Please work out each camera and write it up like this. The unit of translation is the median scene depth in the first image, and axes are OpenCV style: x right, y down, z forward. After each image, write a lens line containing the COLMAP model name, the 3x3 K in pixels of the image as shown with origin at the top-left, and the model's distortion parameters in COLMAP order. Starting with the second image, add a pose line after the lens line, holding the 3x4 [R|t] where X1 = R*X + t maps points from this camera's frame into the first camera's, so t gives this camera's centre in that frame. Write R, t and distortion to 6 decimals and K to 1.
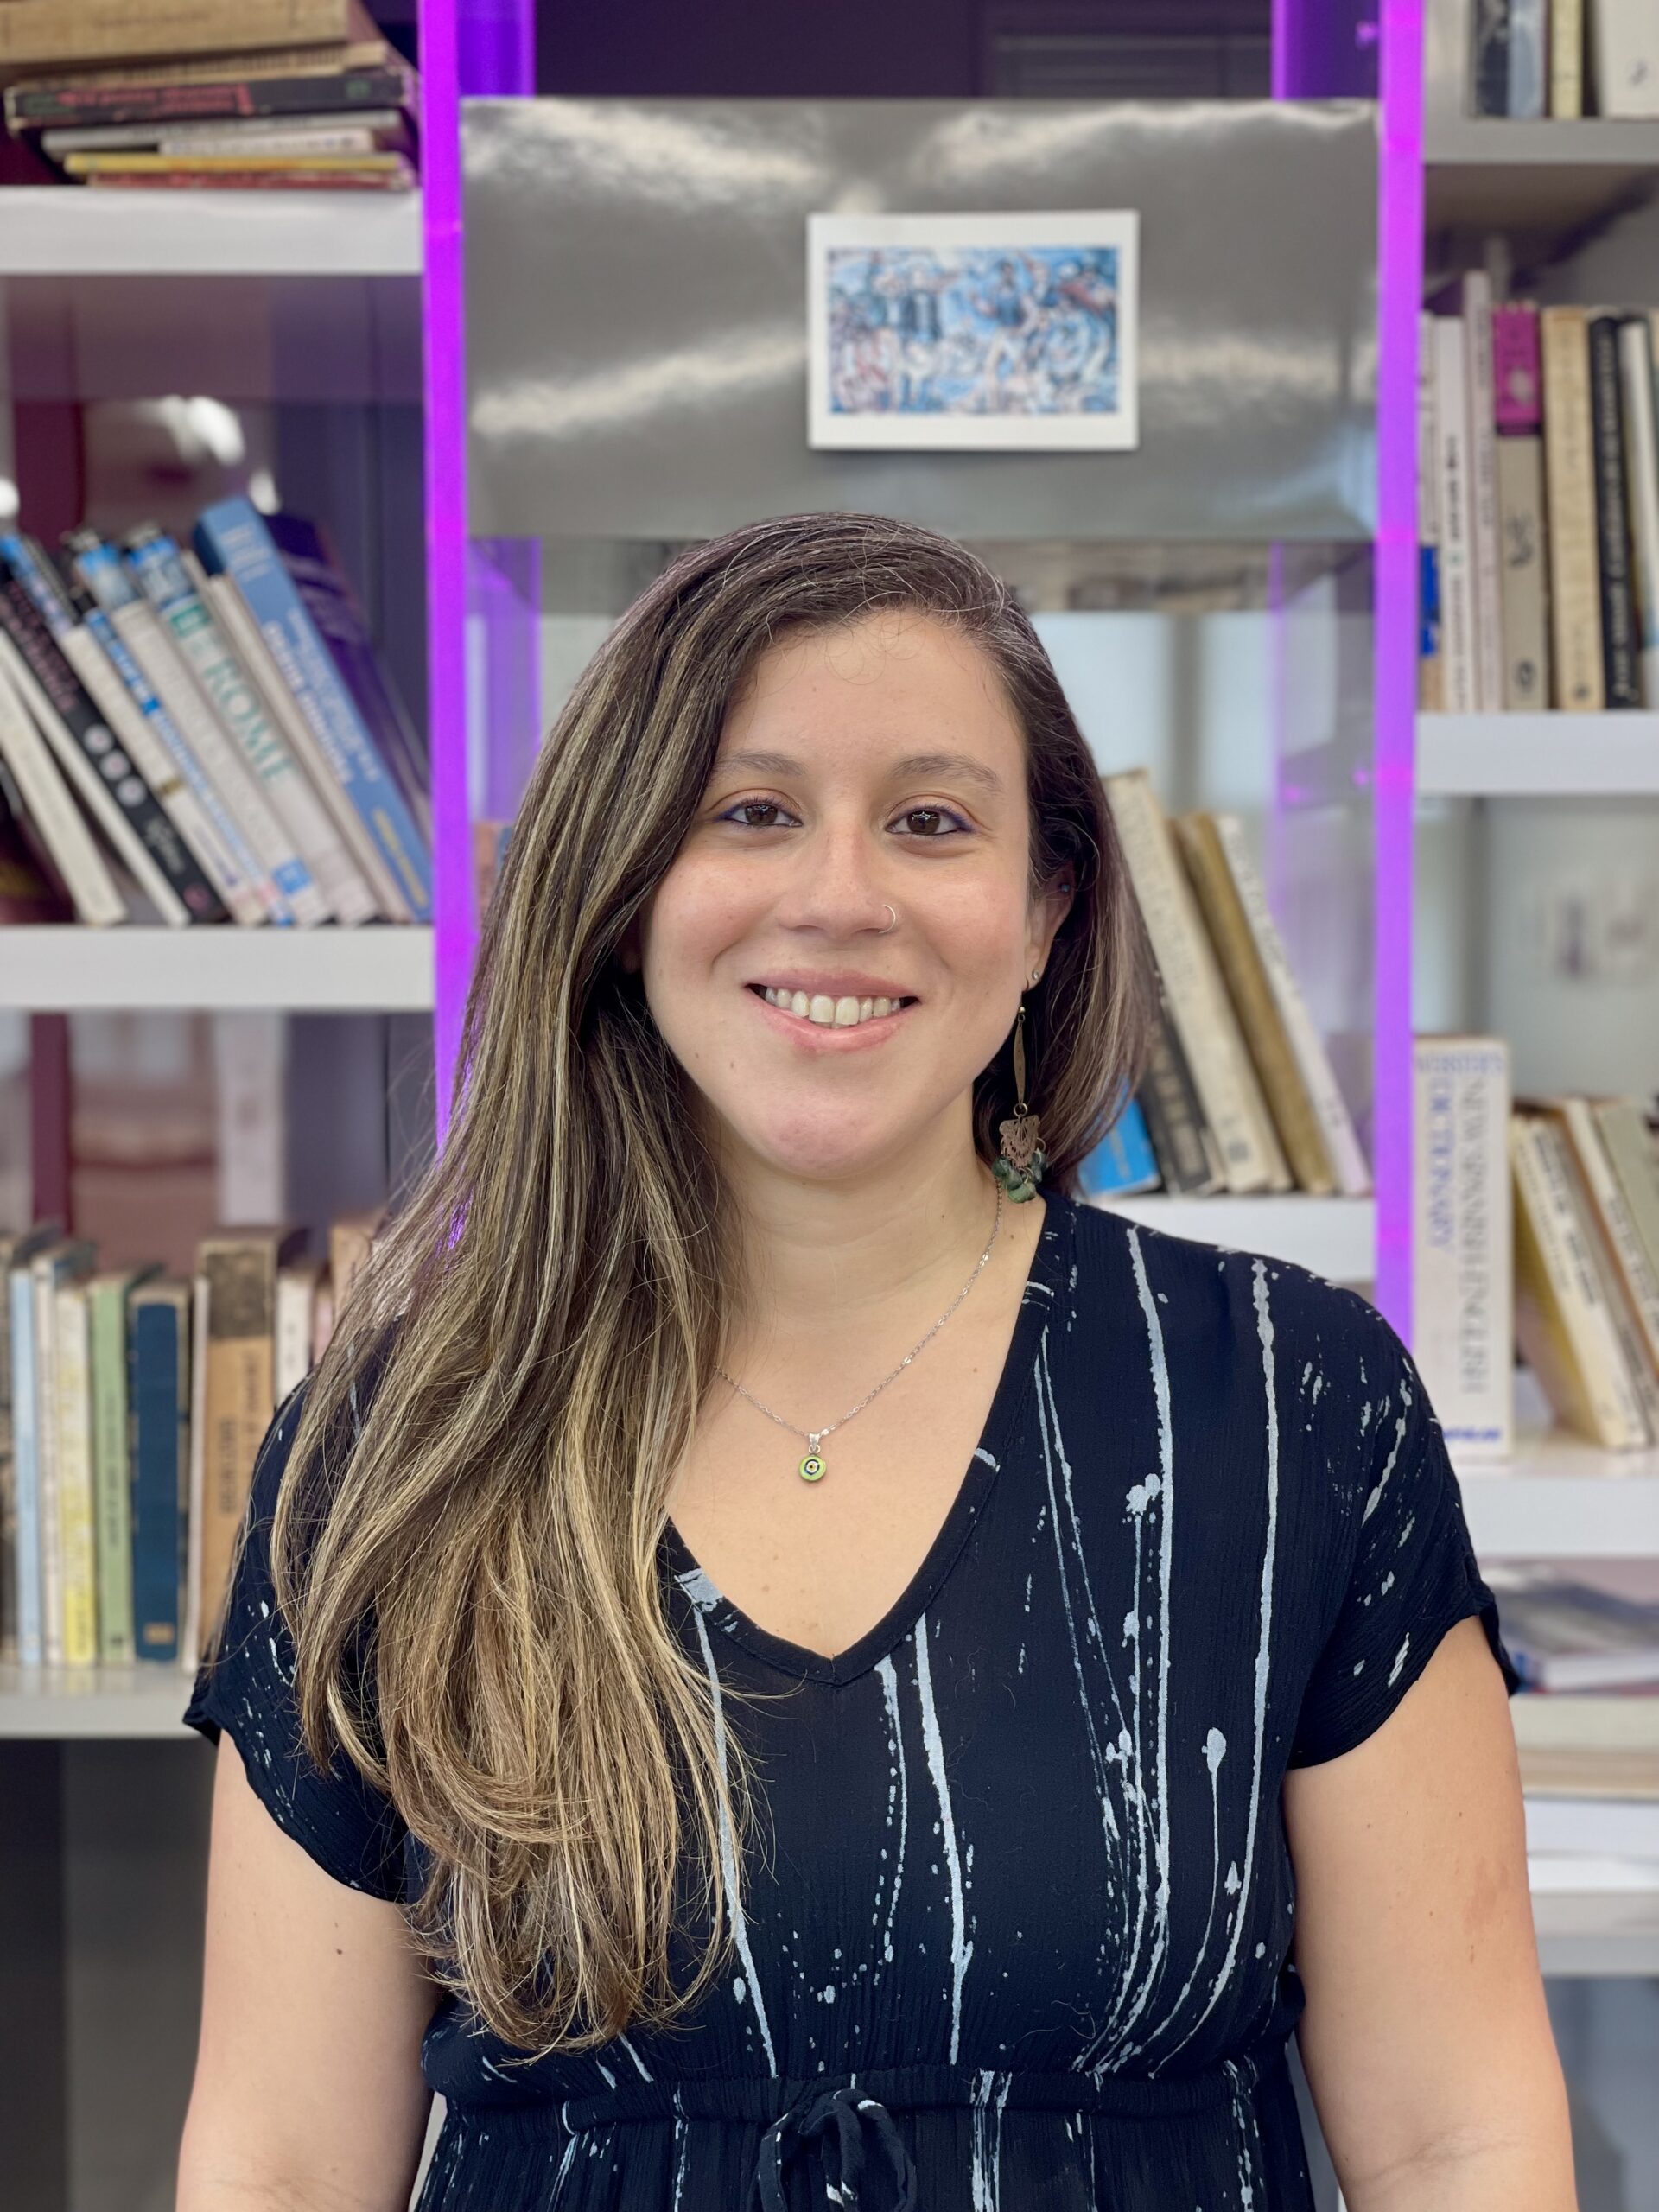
lens RADIAL K [[3331.9, 0, 847.9], [0, 3331.9, 1125.5], [0, 0, 1]] dist [0.054118, 0.000000]
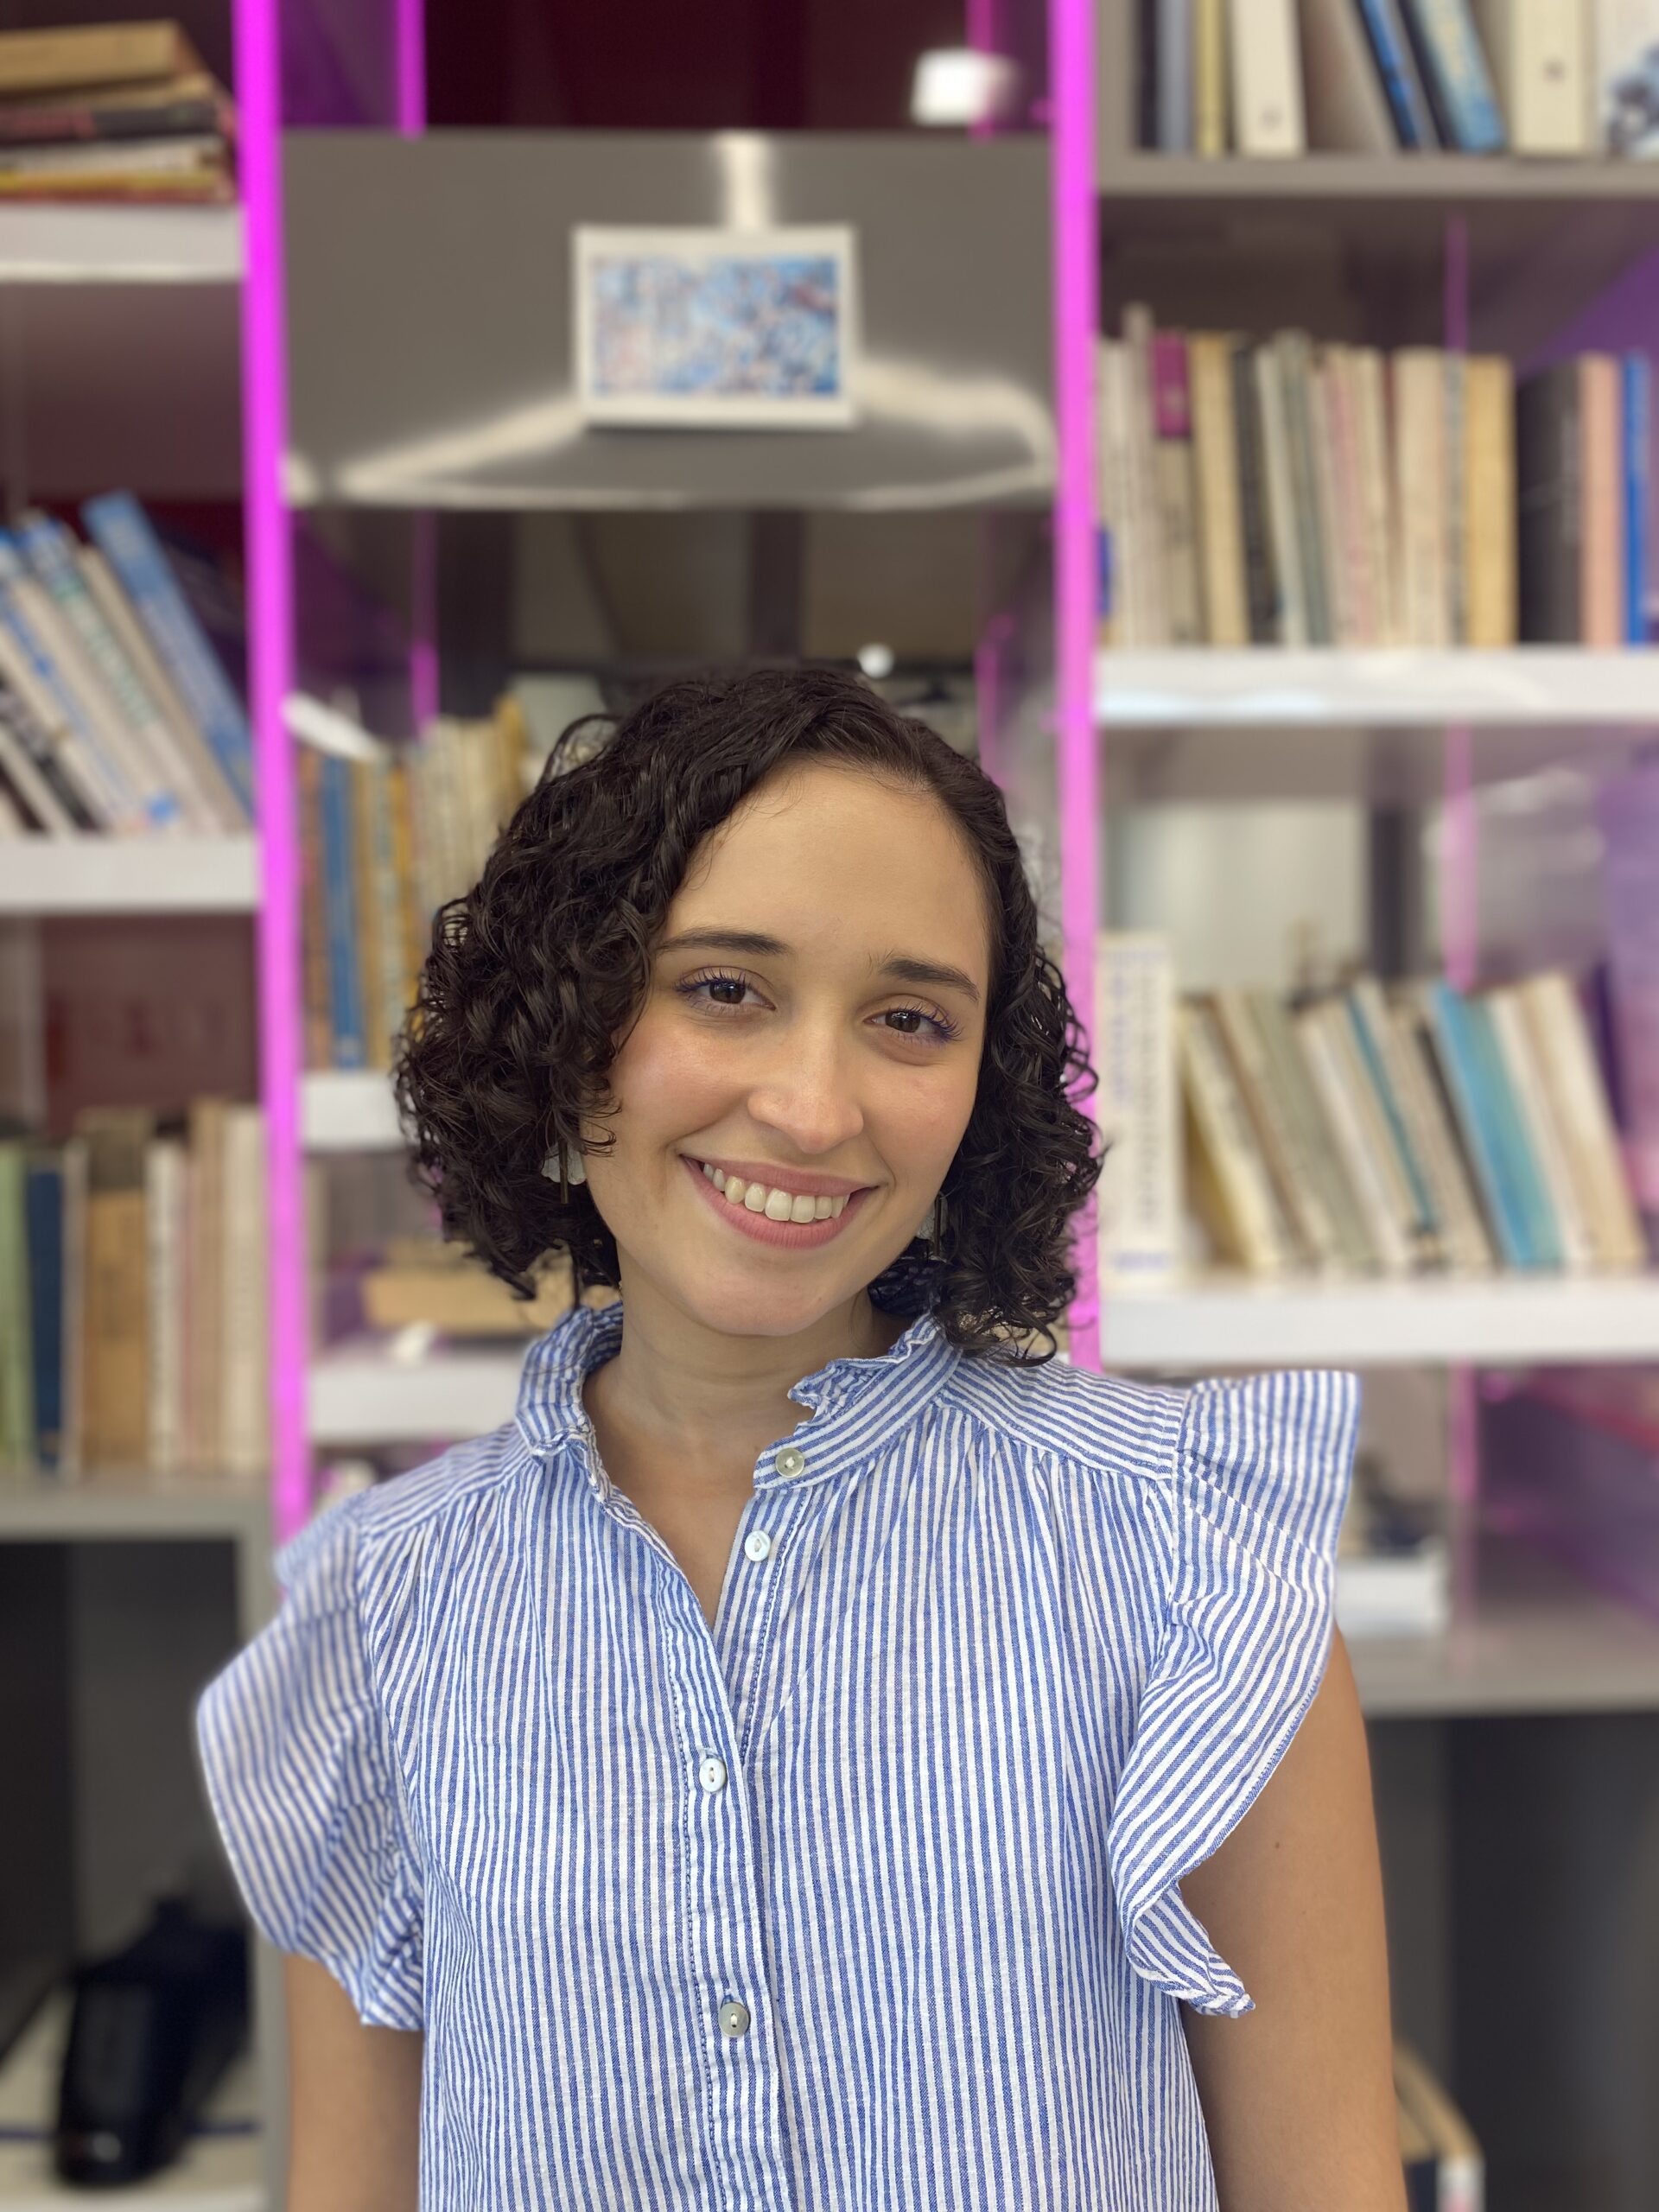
lens RADIAL K [[1728.0, 0, 841.3], [0, 1728.0, 1093.6], [0, 0, 1]] dist [-0.002043, -0.007418]
pose [[0.999471, -0.009572, 0.031097, 0.058110], [0.010375, 0.999614, -0.025755, 0.047250], [-0.030838, 0.026064, 0.999185, 0.383891]]
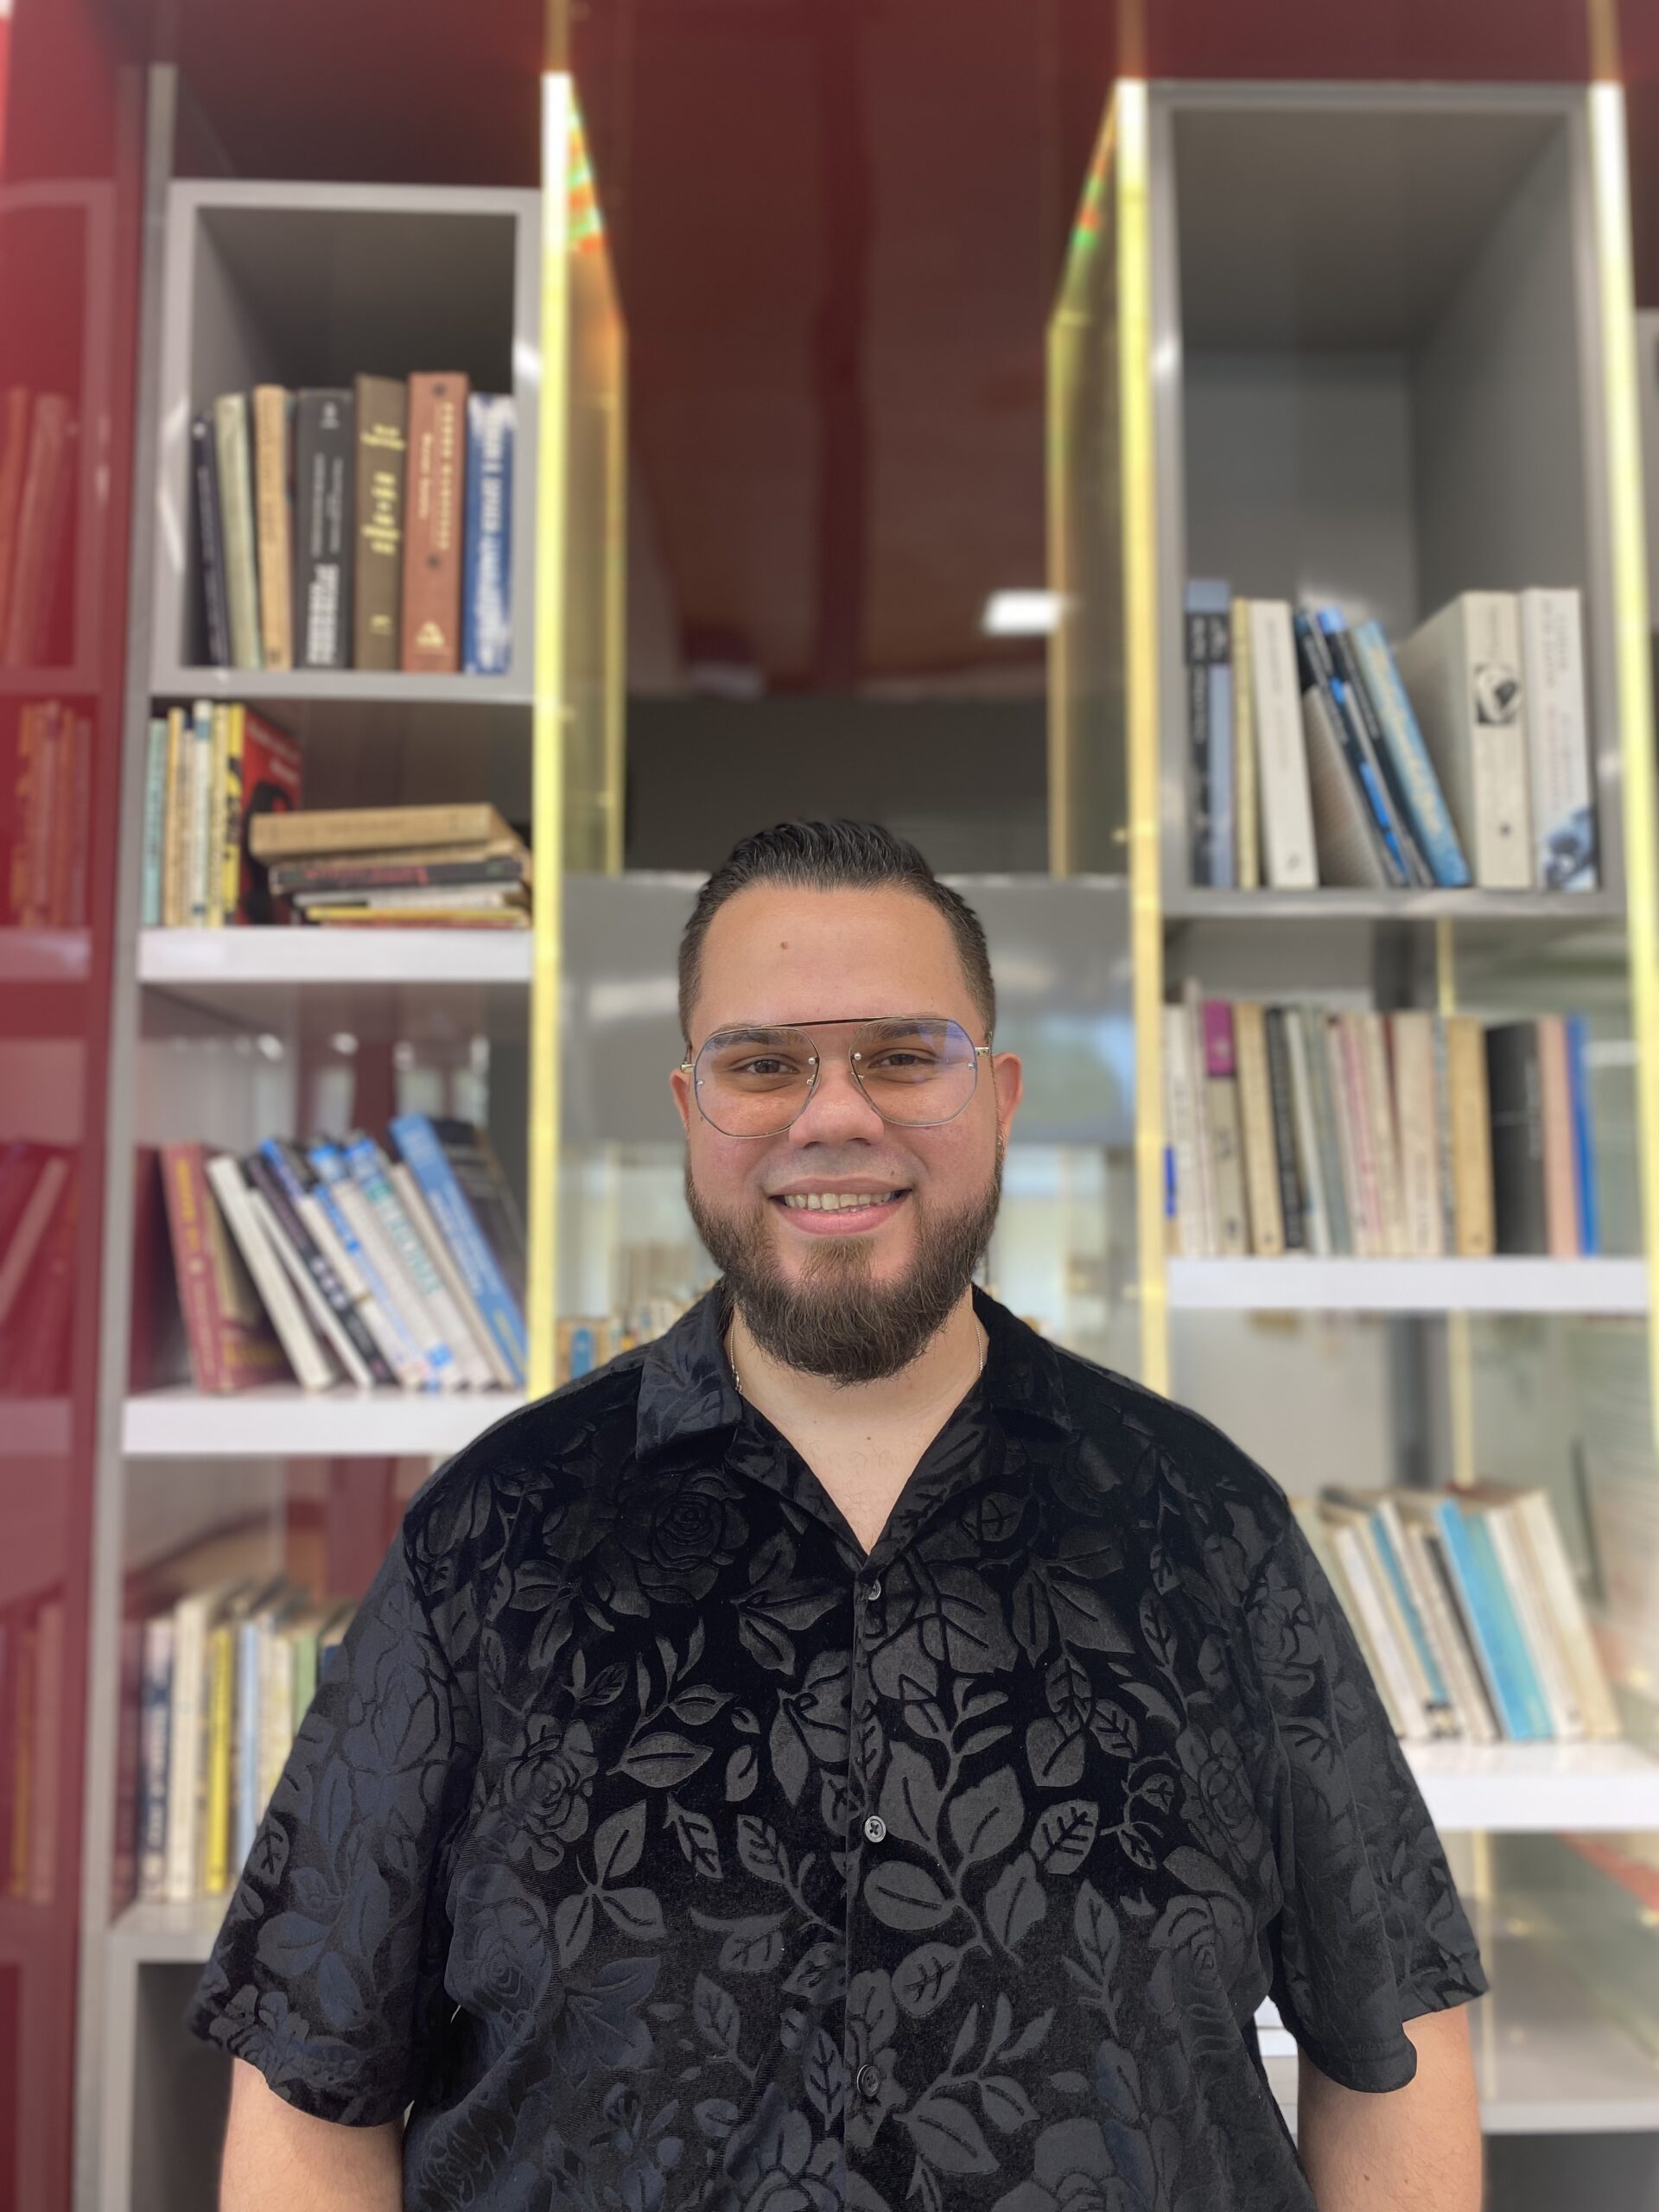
lens RADIAL K [[1728.0, 0, 822.9], [0, 1728.0, 1069.1], [0, 0, 1]] dist [-0.002043, -0.007418]
pose [[0.999901, 0.003017, 0.013746, -0.000838], [-0.000833, 0.987723, -0.156216, -0.083147], [-0.014049, 0.156189, 0.987627, 0.193151]]
